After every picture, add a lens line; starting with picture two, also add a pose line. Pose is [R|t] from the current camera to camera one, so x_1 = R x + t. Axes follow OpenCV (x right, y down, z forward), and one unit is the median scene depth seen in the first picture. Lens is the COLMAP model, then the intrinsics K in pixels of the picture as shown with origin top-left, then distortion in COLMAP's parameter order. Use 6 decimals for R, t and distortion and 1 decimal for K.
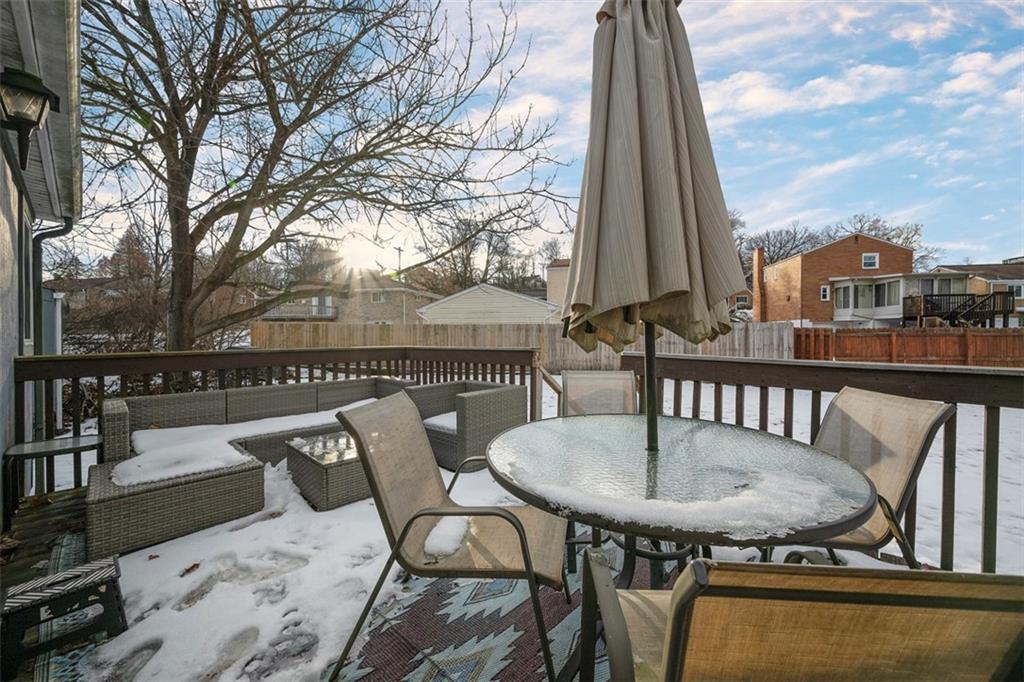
lens RADIAL K [[428.0, 0, 515.3], [0, 428.0, 344.2], [0, 0, 1]] dist [-0.010445, 0.001411]
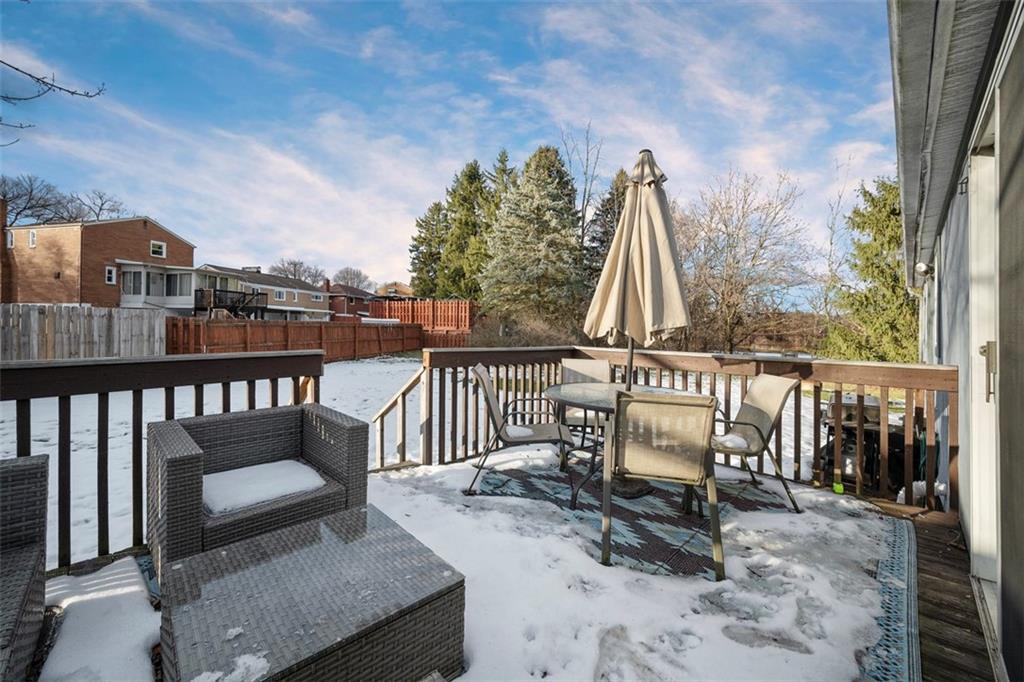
lens RADIAL K [[428.0, 0, 517.9], [0, 428.0, 334.2], [0, 0, 1]] dist [-0.010445, 0.001411]
pose [[-0.045228, -0.016243, 0.998845, -0.226268], [0.003768, 0.999858, 0.016431, -0.009756], [-0.998970, 0.004507, -0.045161, 0.217536]]
